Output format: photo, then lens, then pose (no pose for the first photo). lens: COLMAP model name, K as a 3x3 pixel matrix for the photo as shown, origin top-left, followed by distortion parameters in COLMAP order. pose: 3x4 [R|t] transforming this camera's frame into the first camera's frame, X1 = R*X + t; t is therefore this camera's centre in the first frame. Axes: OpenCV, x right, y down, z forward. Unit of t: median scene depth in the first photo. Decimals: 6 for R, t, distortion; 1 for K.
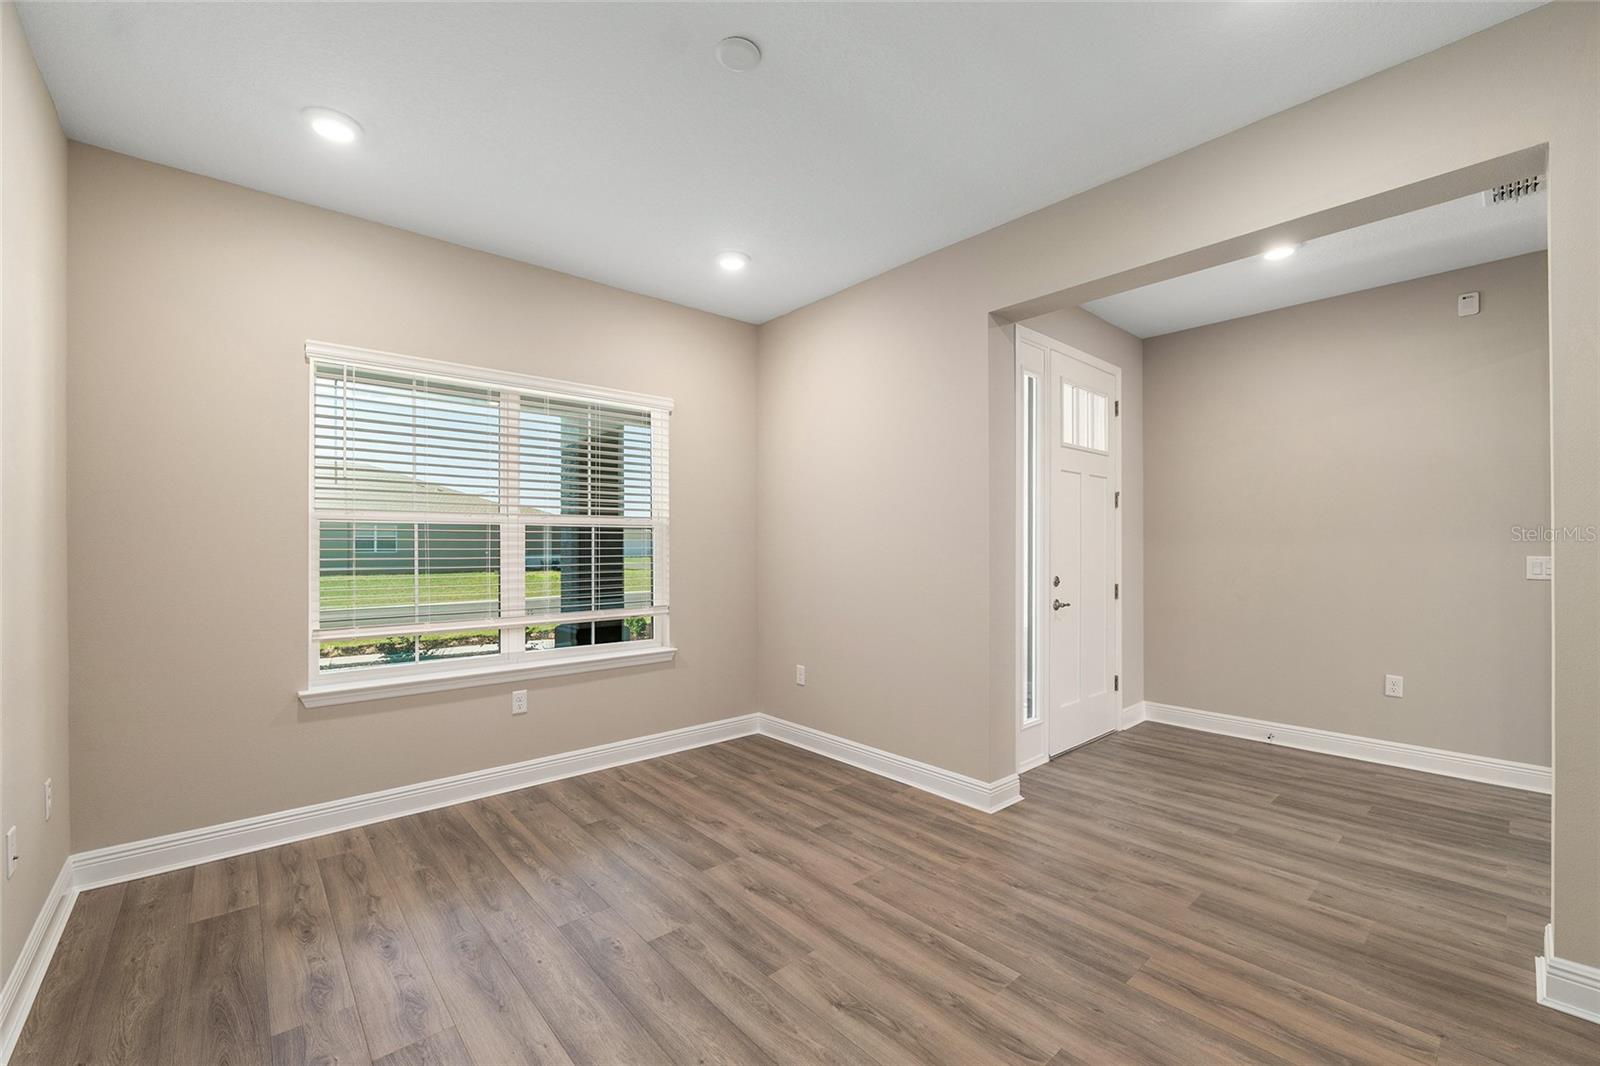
lens RADIAL K [[657.1, 0, 804.0], [0, 657.1, 546.2], [0, 0, 1]] dist [-0.012147, 0.000784]
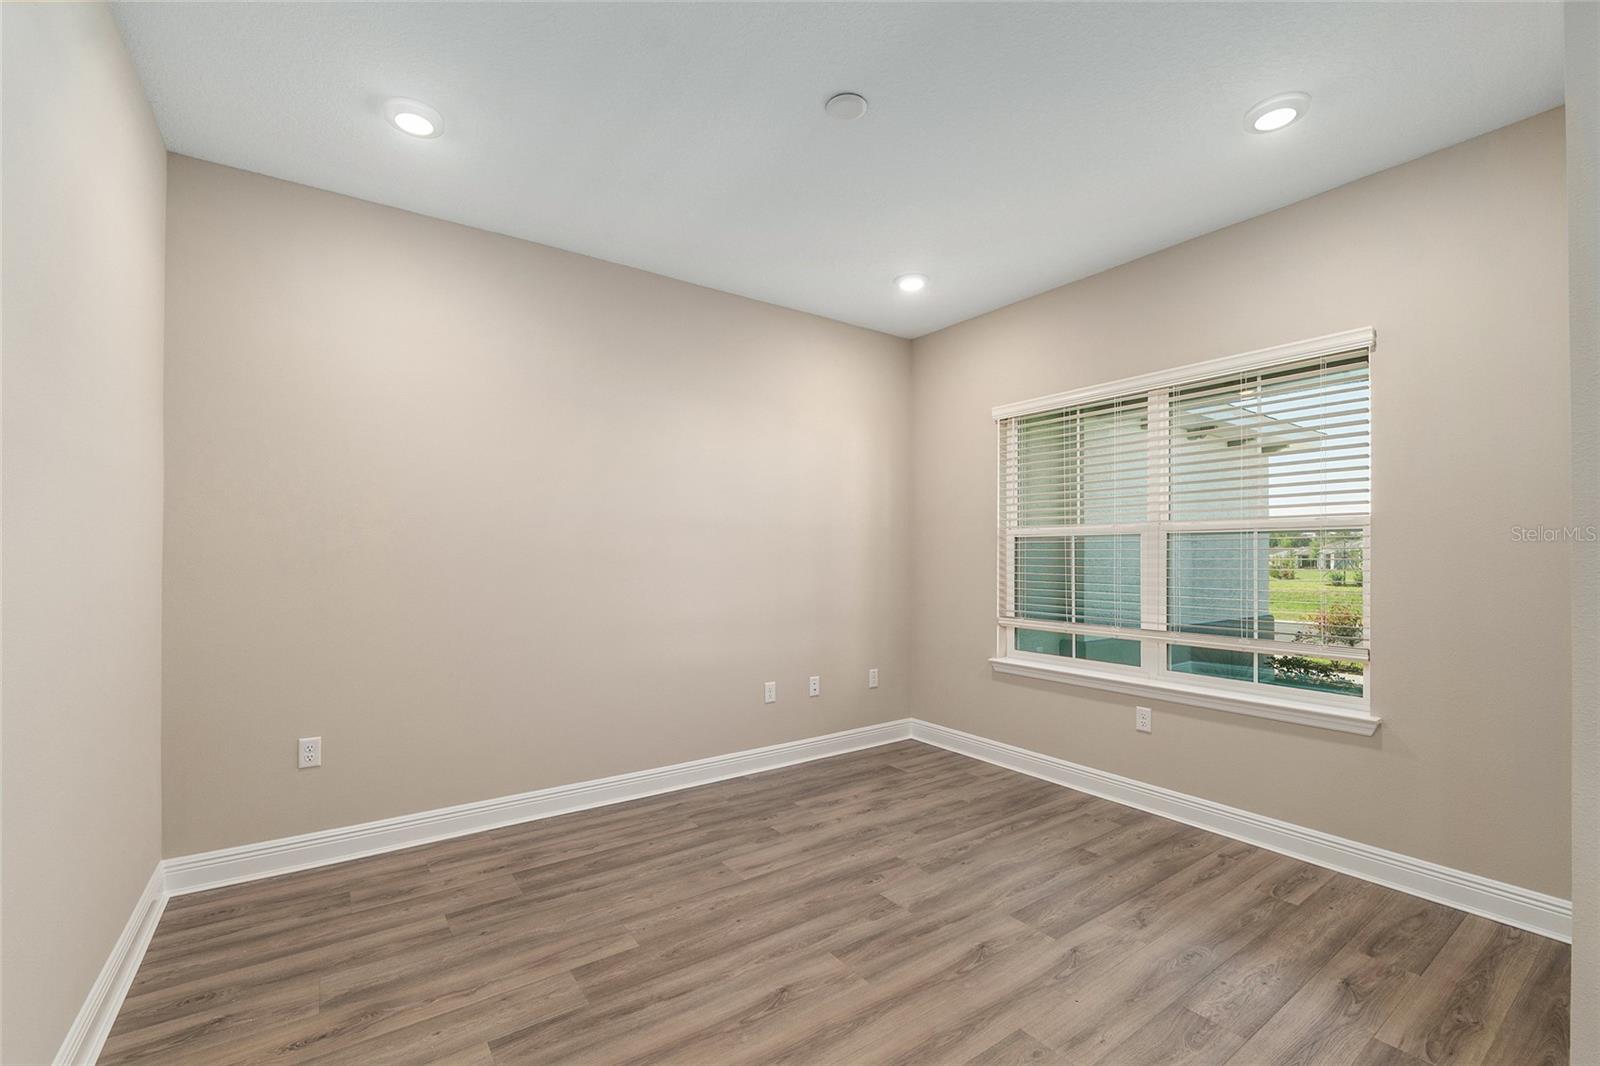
lens RADIAL K [[657.1, 0, 776.4], [0, 657.1, 552.2], [0, 0, 1]] dist [-0.012147, 0.000784]
pose [[-0.122147, -0.005873, -0.992495, 0.680529], [-0.003289, 0.999979, -0.005512, 0.001396], [0.992507, 0.002591, -0.122164, 0.686866]]
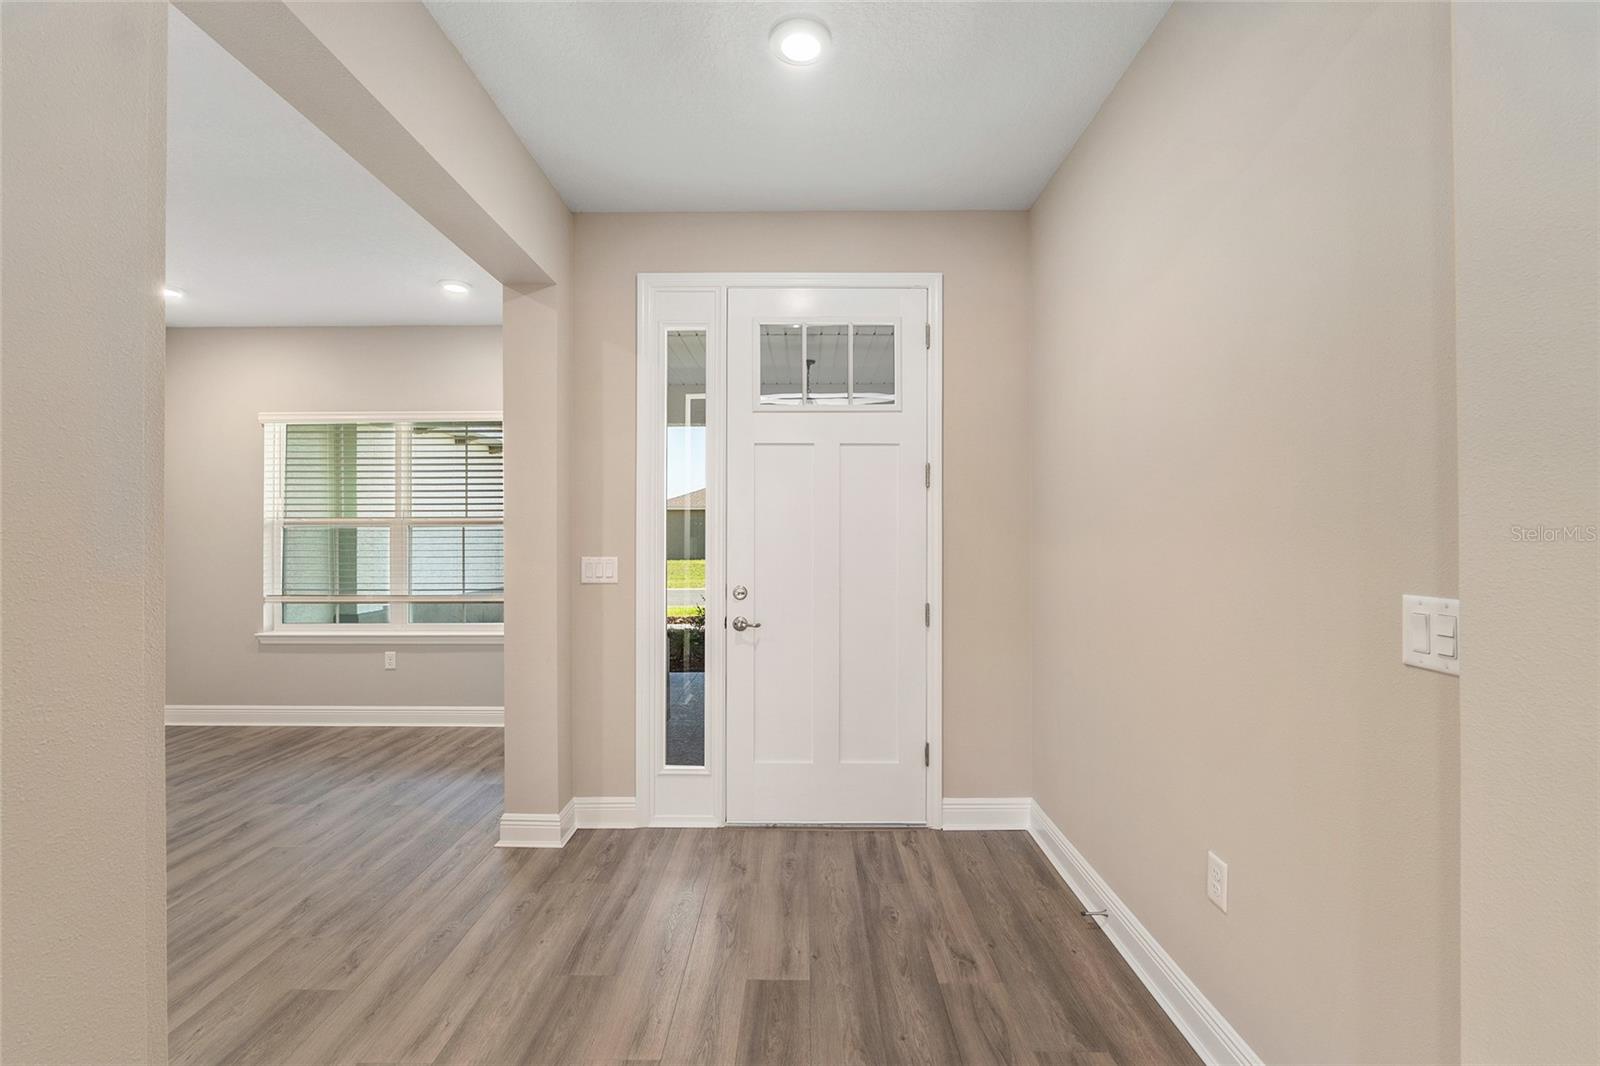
lens RADIAL K [[686.6, 0, 790.4], [0, 686.6, 548.5], [0, 0, 1]] dist [-0.004558, -0.000033]
pose [[0.746055, 0.014686, -0.665722, 1.249723], [-0.004178, 0.999840, 0.017374, -0.012729], [0.665871, -0.010181, 0.745997, 0.604630]]
